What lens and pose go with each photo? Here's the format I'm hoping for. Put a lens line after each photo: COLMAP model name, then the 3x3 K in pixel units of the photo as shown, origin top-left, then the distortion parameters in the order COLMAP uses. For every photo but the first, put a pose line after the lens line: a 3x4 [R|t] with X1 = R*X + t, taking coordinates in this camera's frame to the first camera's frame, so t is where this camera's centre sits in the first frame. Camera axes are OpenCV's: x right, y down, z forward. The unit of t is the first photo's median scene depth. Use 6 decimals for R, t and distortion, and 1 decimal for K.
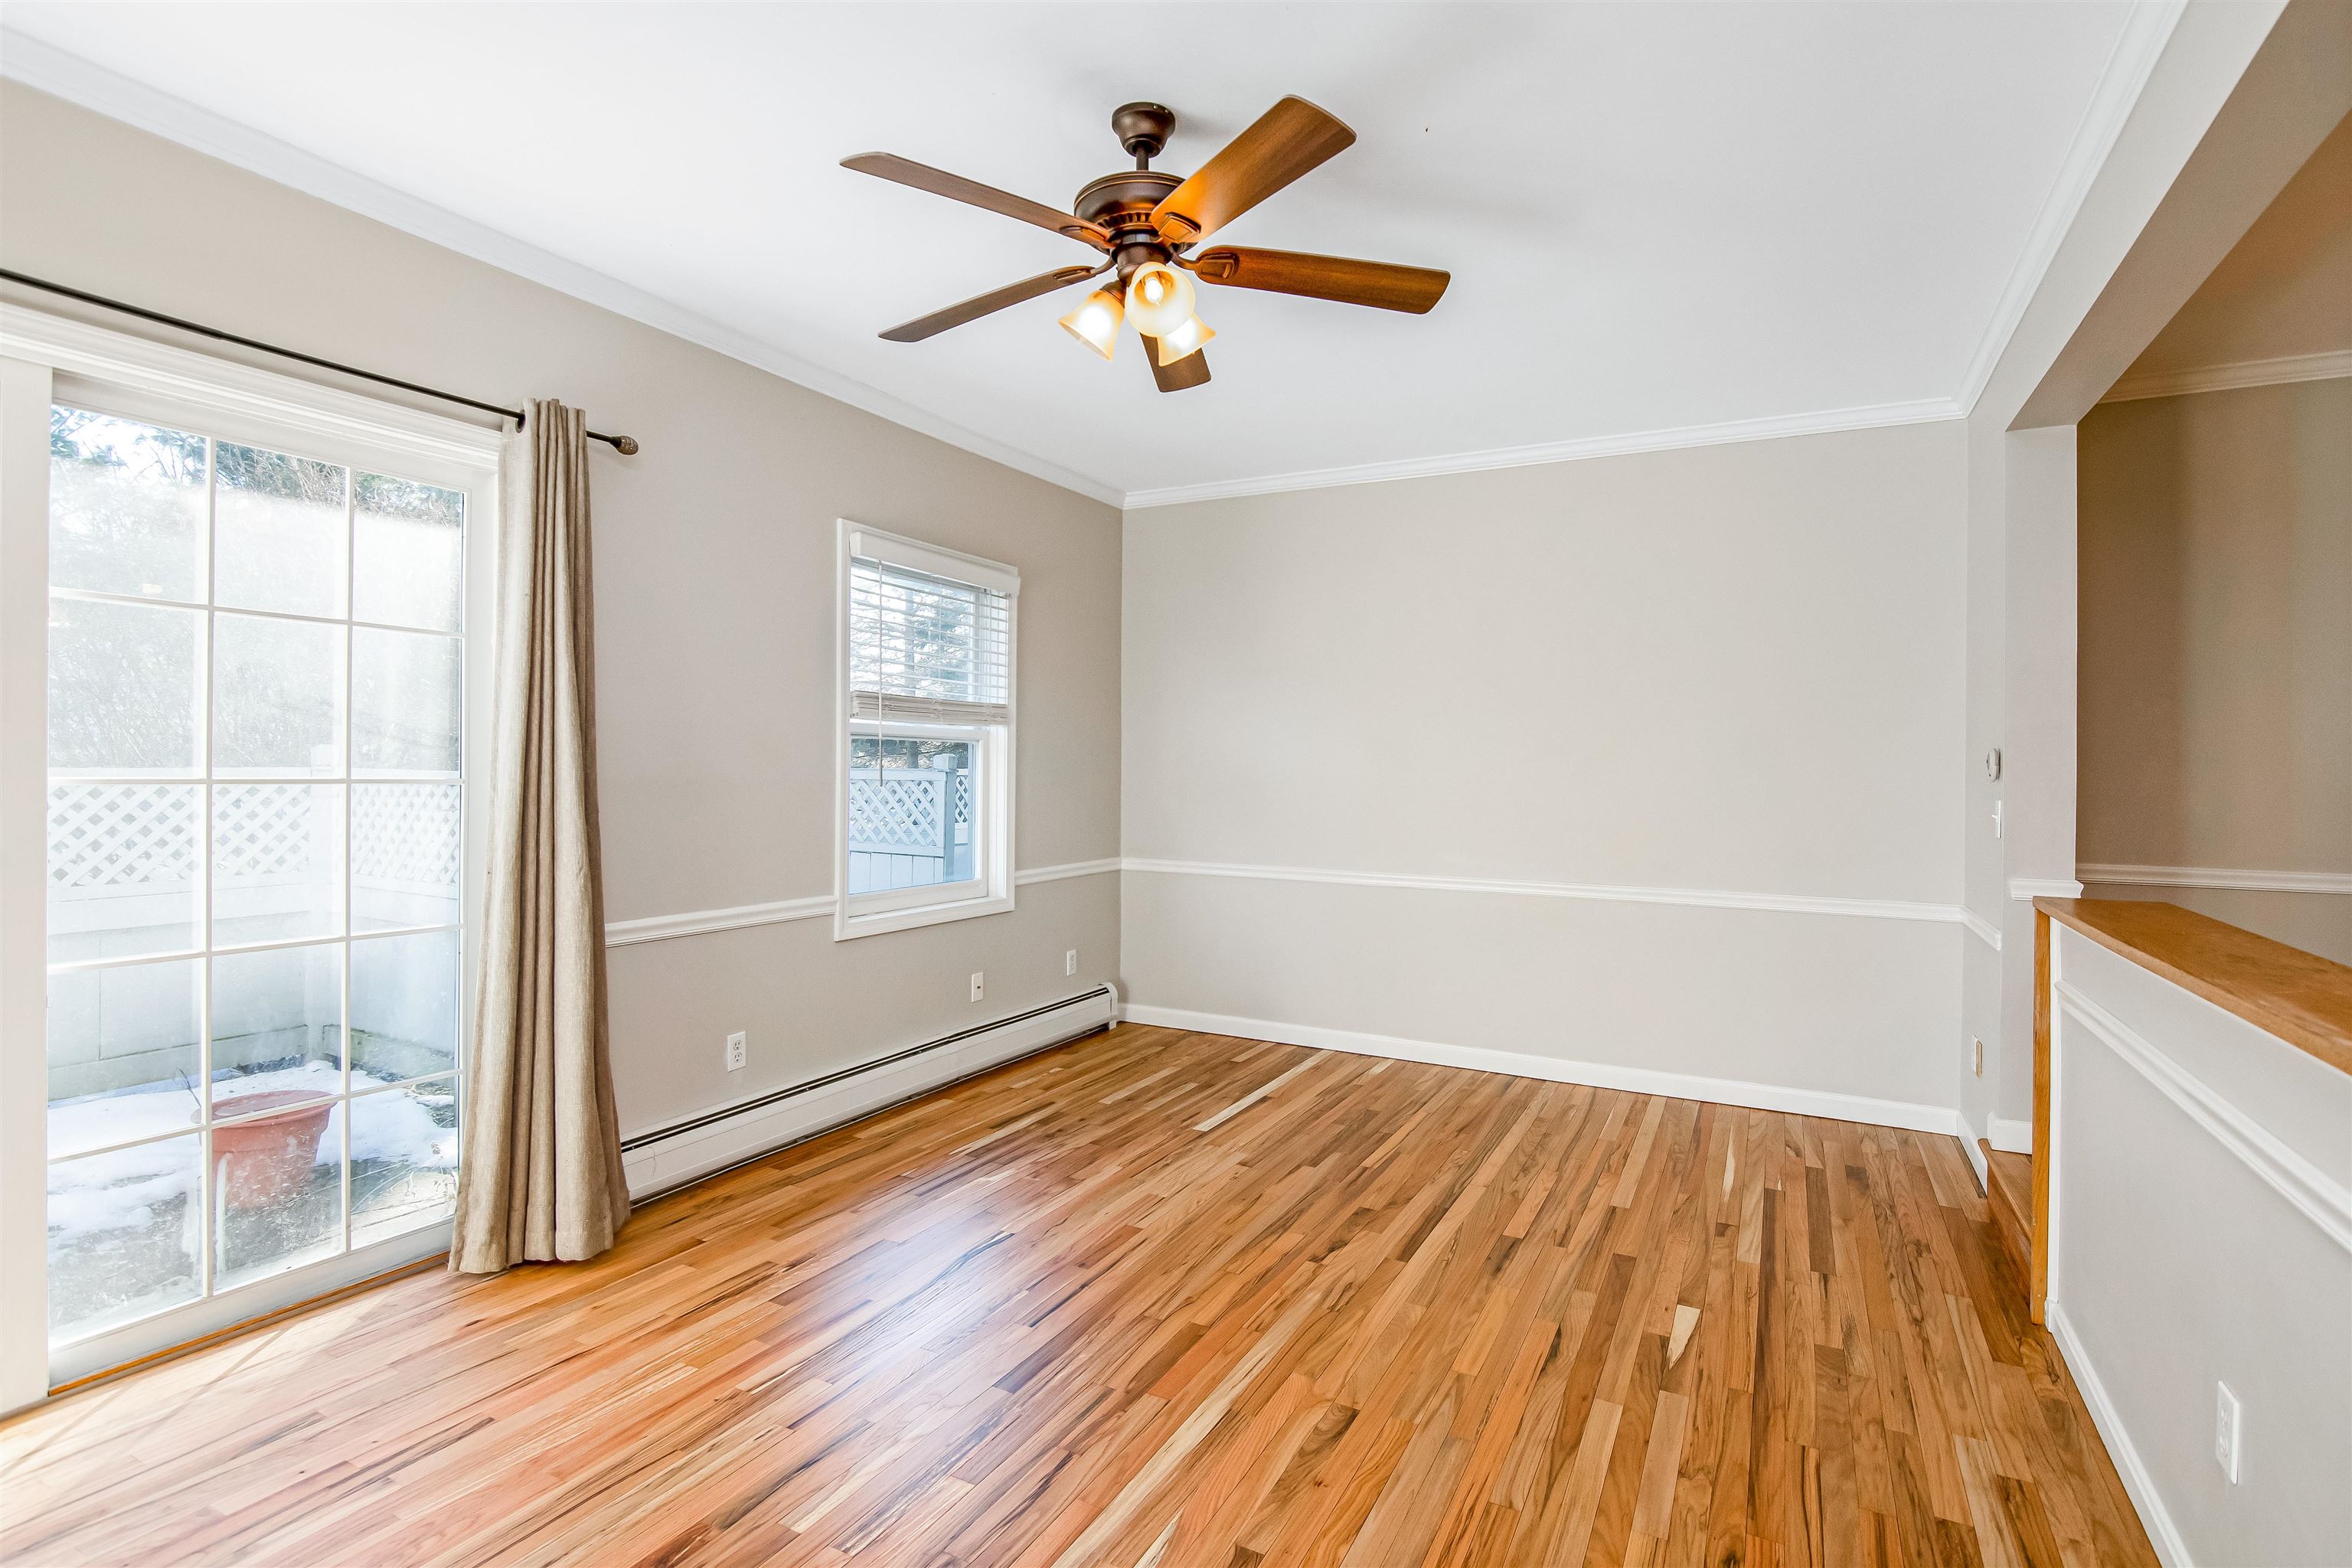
lens RADIAL K [[1127.9, 0, 1175.1], [0, 1127.9, 777.8], [0, 0, 1]] dist [-0.001136, -0.000092]
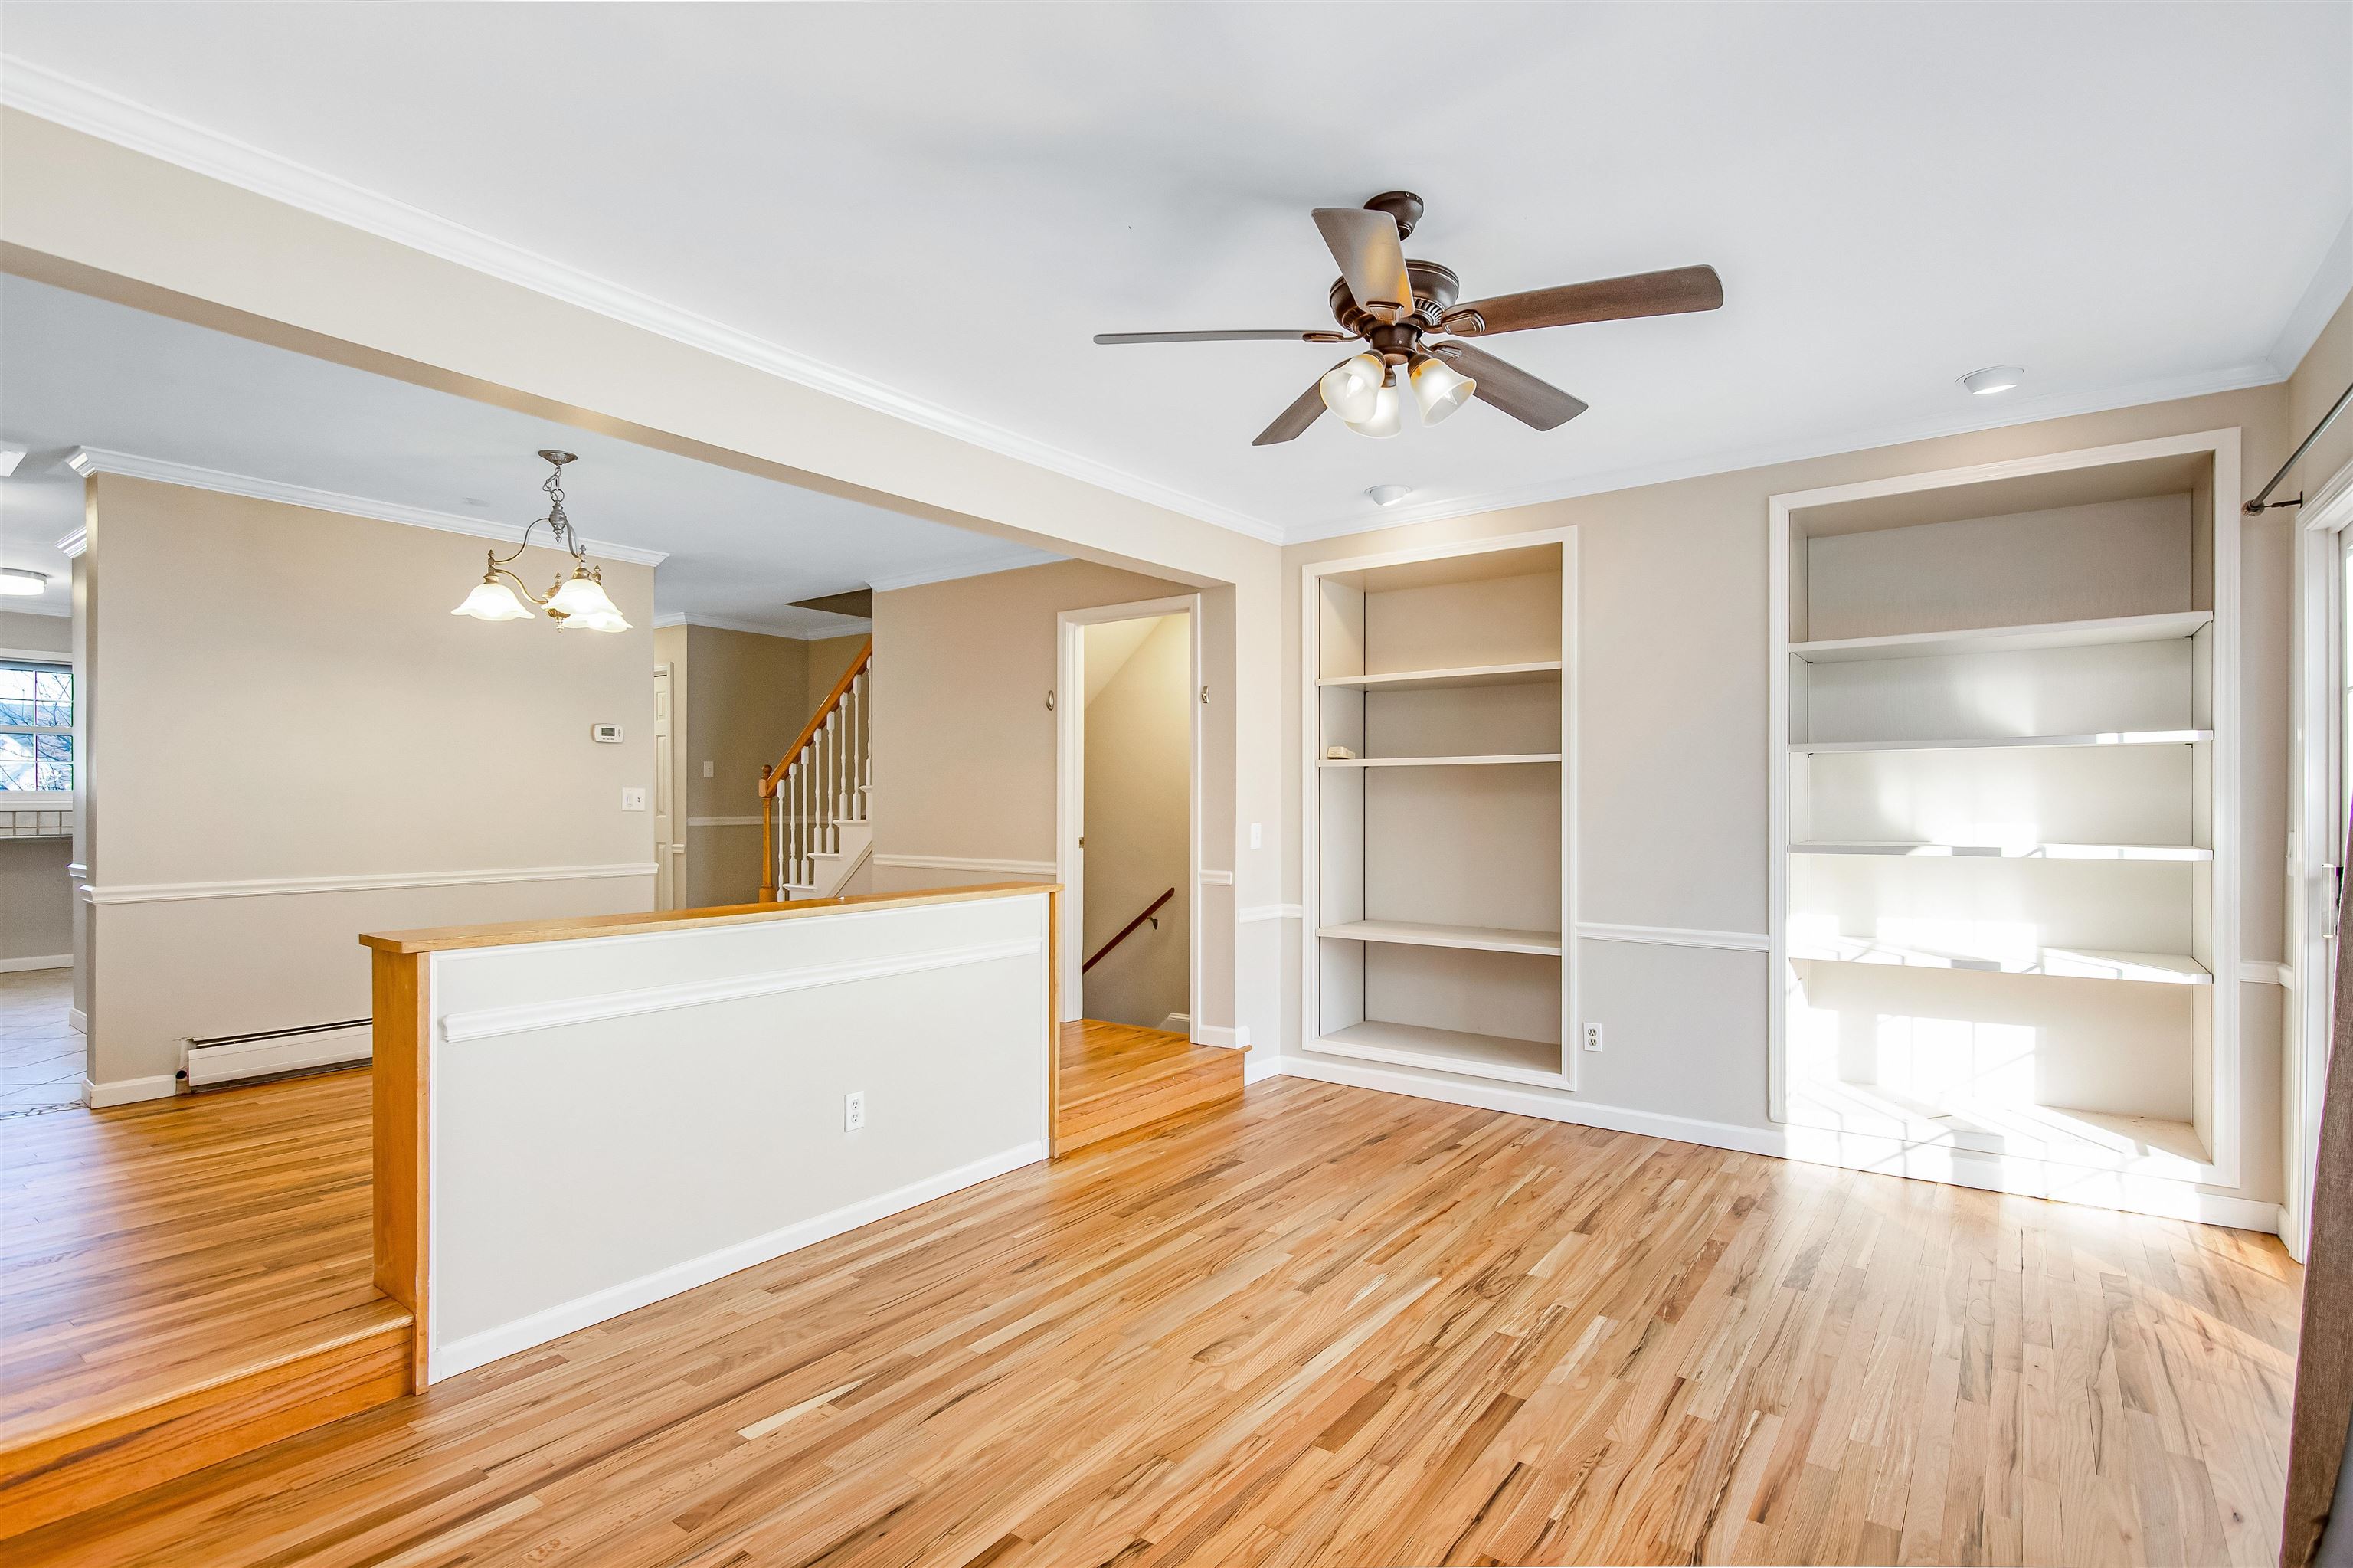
lens RADIAL K [[1128.5, 0, 1175.2], [0, 1128.5, 793.3], [0, 0, 1]] dist [-0.001136, -0.000092]
pose [[-0.989163, -0.011226, 0.146389, 0.014059], [-0.011023, 0.999937, 0.002197, -0.025940], [-0.146404, 0.000560, -0.989225, 2.047617]]
